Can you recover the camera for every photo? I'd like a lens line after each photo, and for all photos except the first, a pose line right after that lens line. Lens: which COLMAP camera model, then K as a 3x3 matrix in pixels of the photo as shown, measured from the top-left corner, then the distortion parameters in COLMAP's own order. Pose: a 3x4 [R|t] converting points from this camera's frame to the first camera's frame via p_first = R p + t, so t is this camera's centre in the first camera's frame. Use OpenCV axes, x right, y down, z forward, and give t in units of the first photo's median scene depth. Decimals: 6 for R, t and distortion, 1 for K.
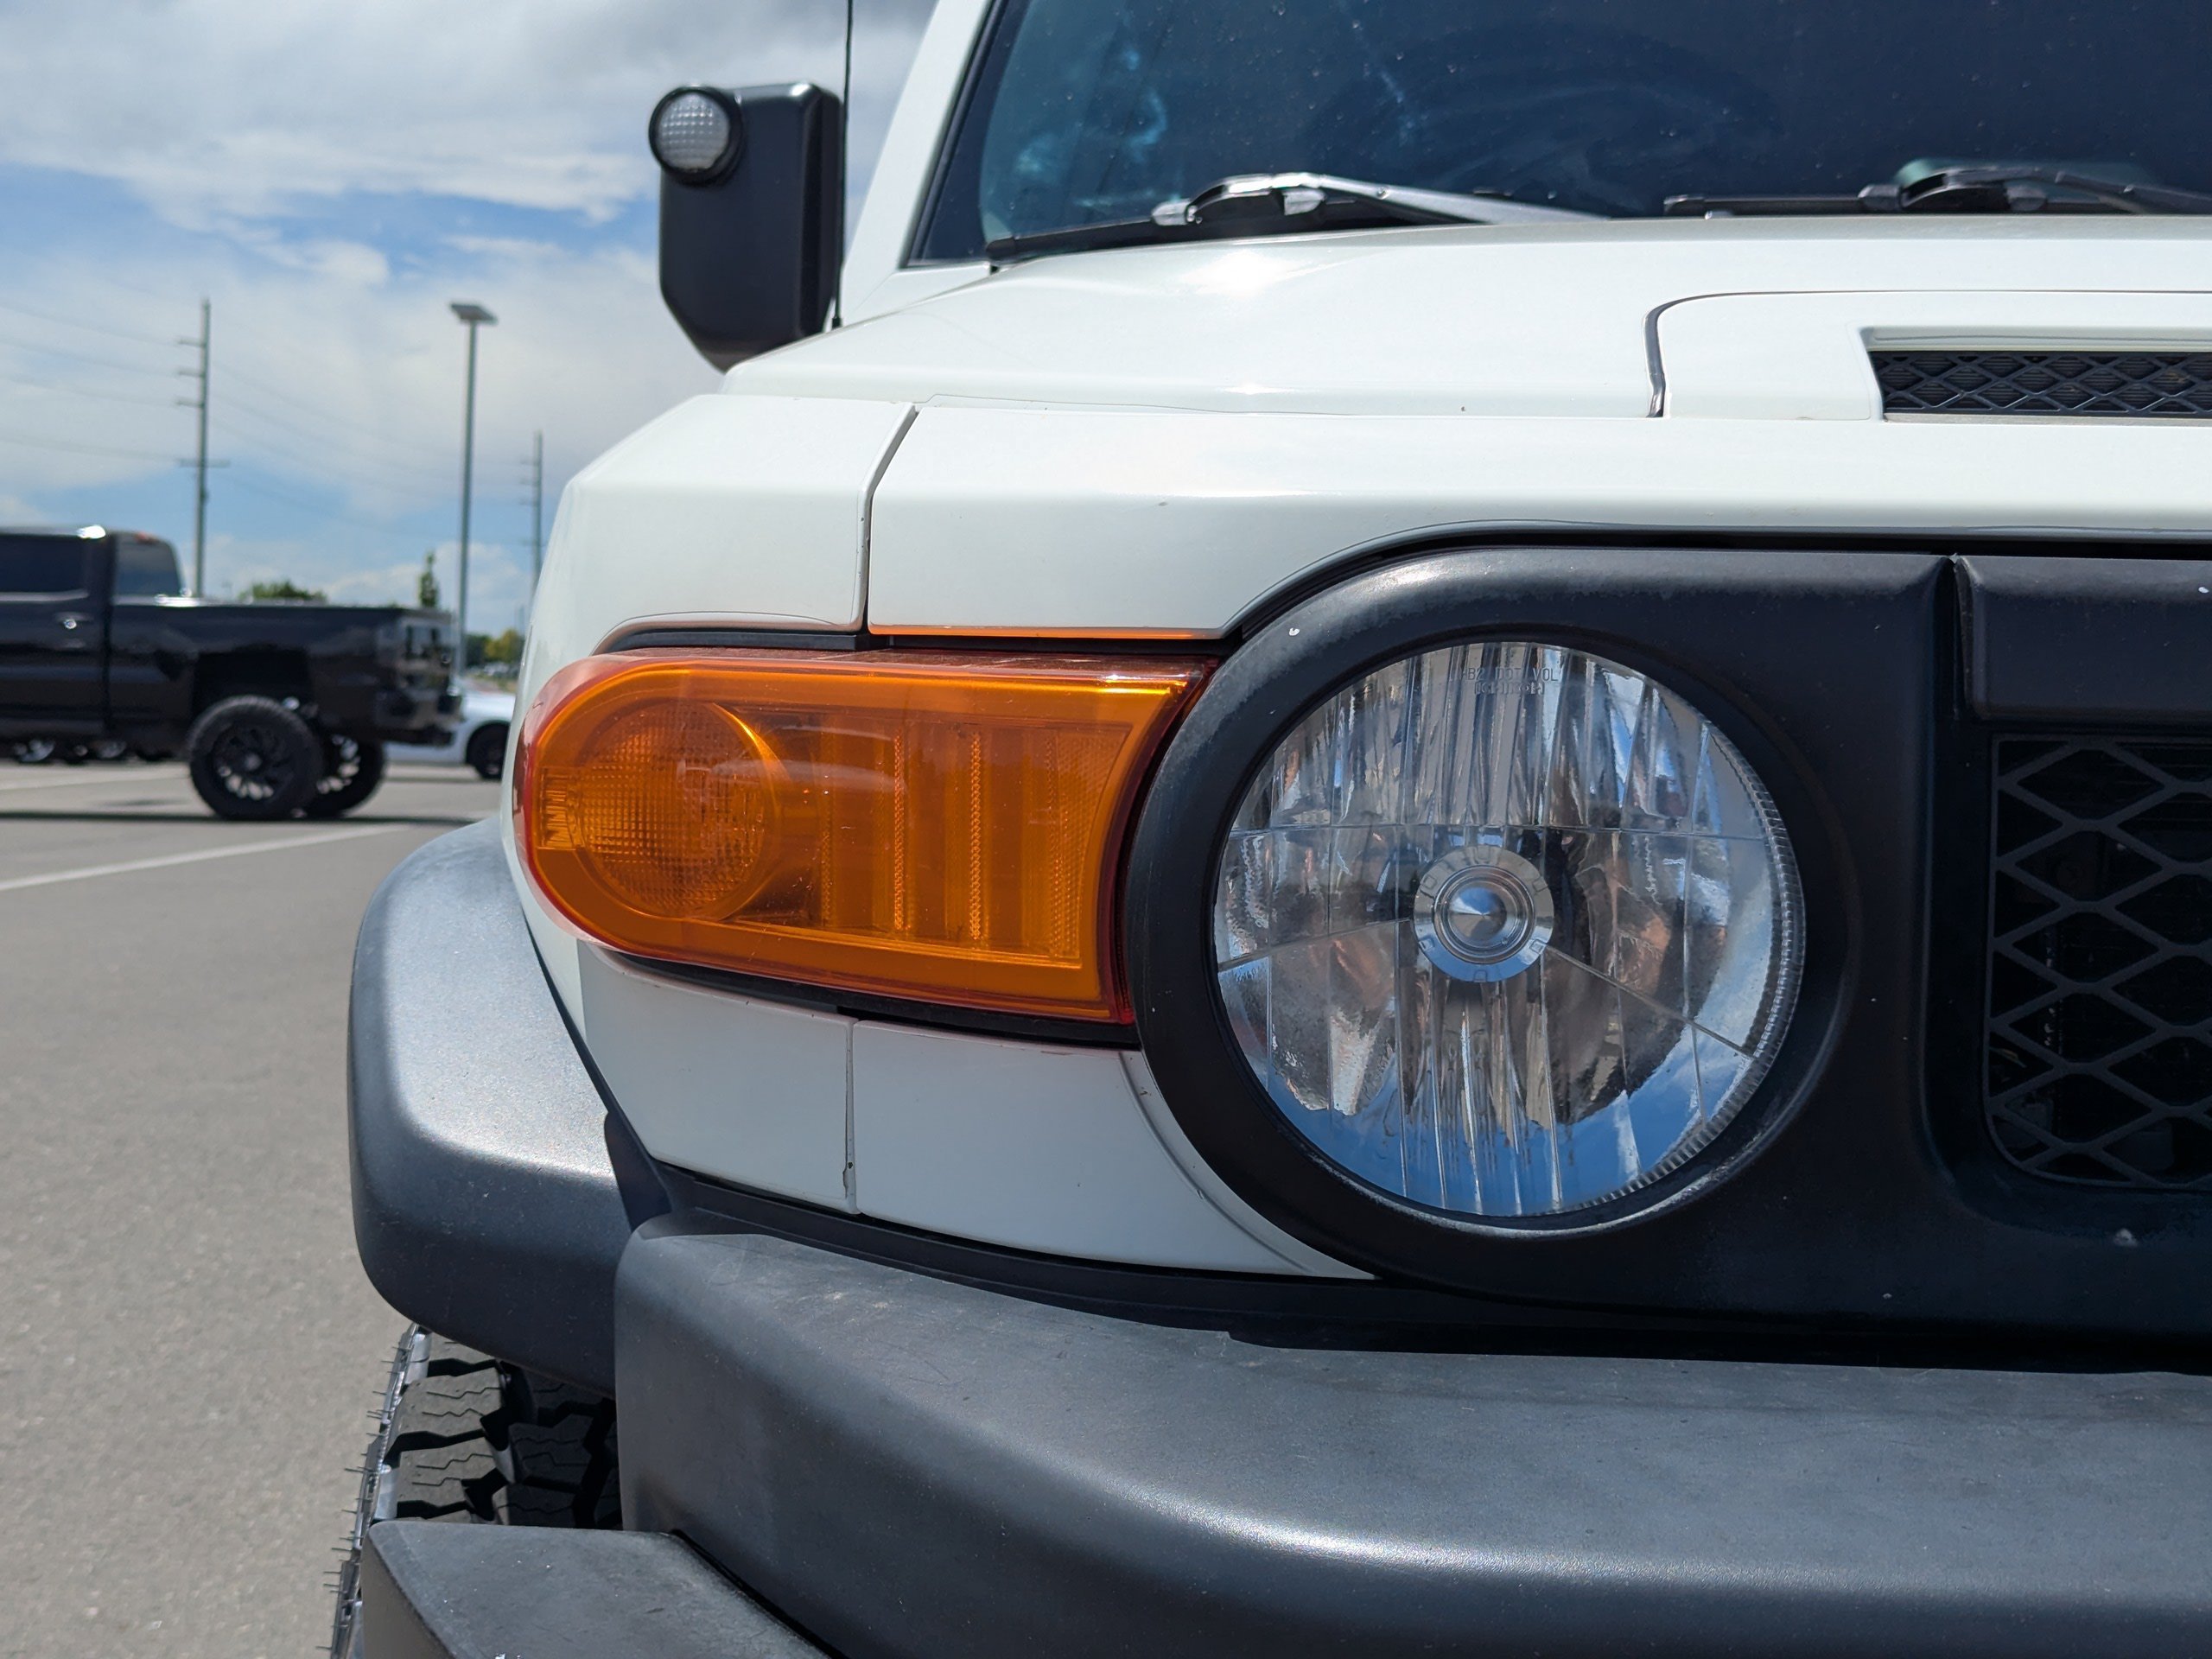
lens RADIAL K [[3117.9, 0, 1103.8], [0, 3117.9, 910.3], [0, 0, 1]] dist [0.085451, -0.013960]
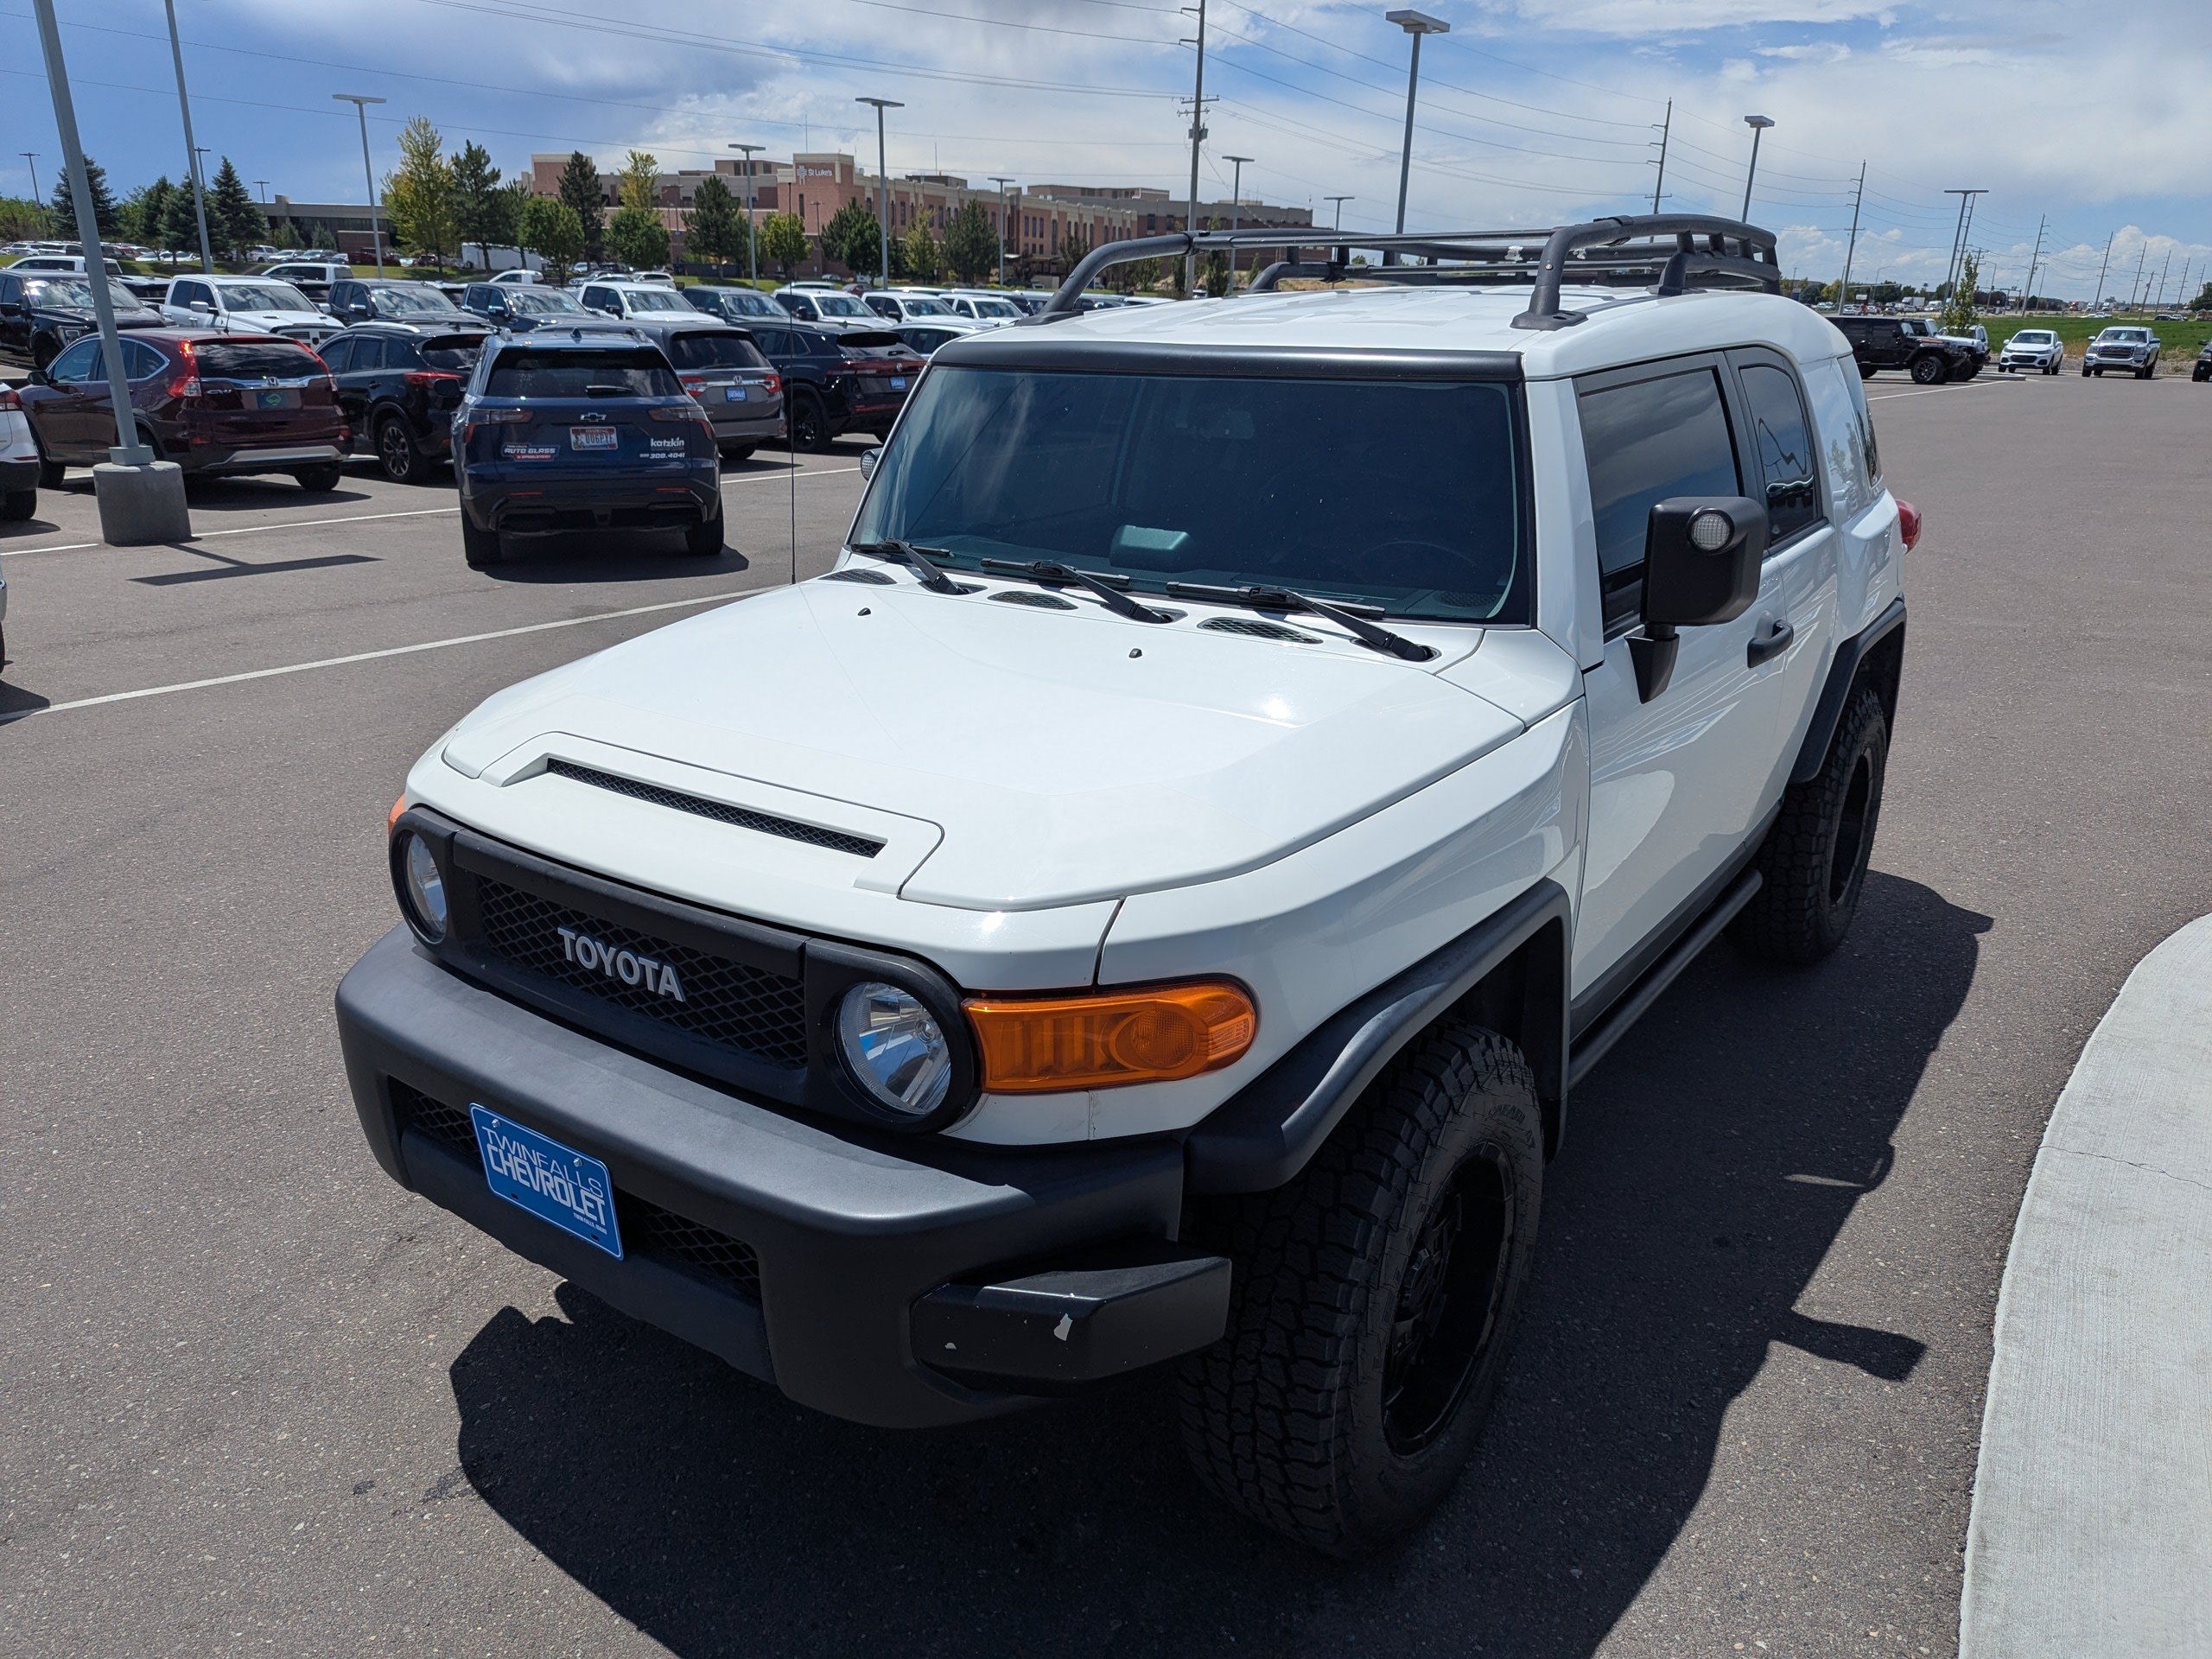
lens RADIAL K [[1560.4, 0, 1101.0], [0, 1560.4, 841.2], [0, 0, 1]] dist [0.062489, -0.058540]
pose [[0.823177, 0.163850, -0.543629, 1.951451], [-0.024641, 0.966864, 0.254100, -0.597498], [0.567250, -0.195774, 0.799938, -0.338420]]
